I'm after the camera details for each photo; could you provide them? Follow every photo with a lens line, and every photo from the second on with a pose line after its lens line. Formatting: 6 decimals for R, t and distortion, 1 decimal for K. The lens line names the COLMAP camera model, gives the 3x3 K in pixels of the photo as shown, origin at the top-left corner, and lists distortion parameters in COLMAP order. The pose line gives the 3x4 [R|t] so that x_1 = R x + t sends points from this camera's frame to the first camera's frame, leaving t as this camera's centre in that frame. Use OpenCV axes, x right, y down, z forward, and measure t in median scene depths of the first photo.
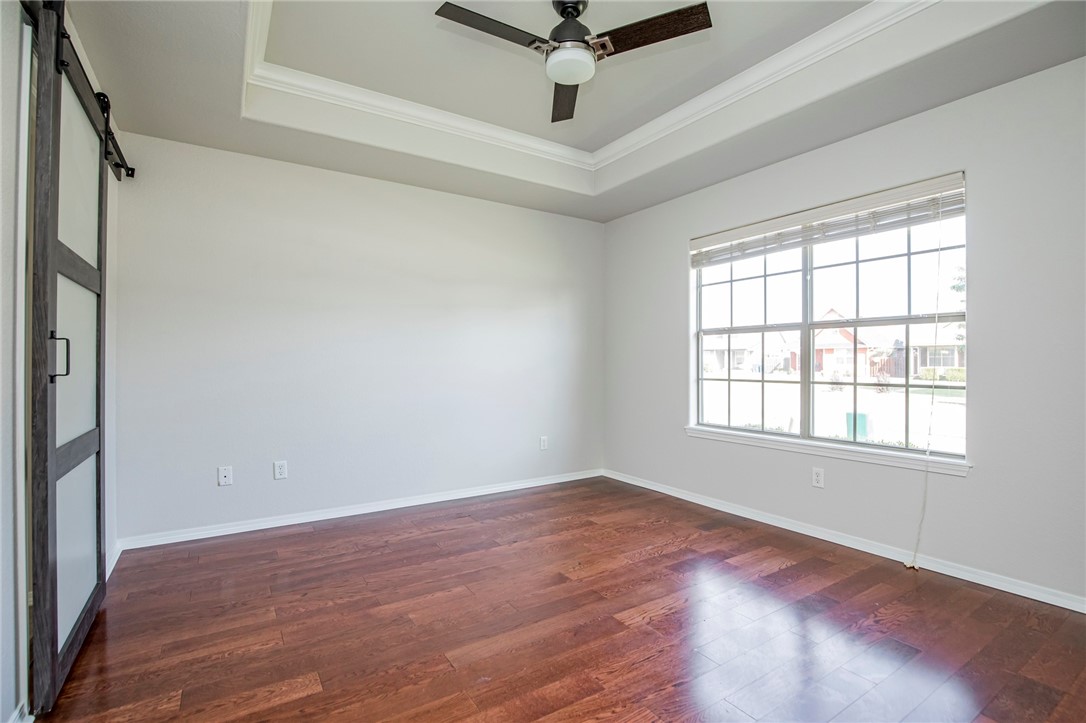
lens RADIAL K [[508.8, 0, 542.5], [0, 508.8, 360.7], [0, 0, 1]] dist [-0.023692, 0.002532]
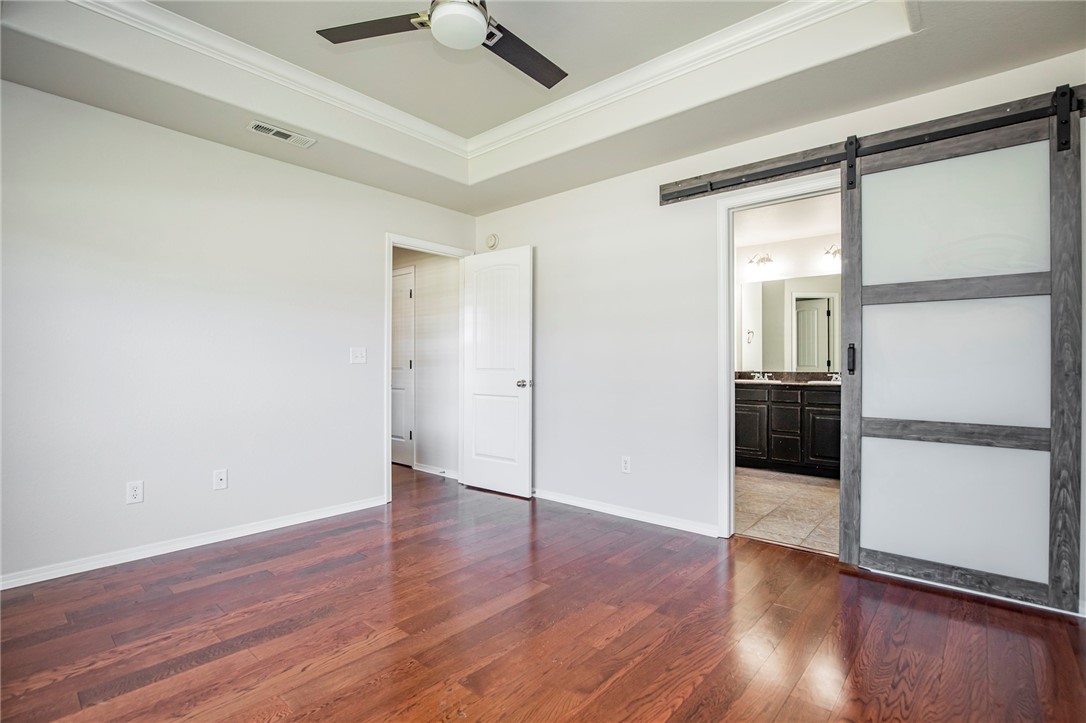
lens RADIAL K [[508.8, 0, 544.3], [0, 508.8, 365.7], [0, 0, 1]] dist [-0.023692, 0.002532]
pose [[-0.960082, 0.001064, -0.279717, 0.150744], [0.003016, 0.999974, -0.006549, 0.021418], [0.279703, -0.007131, -0.960060, 1.855682]]
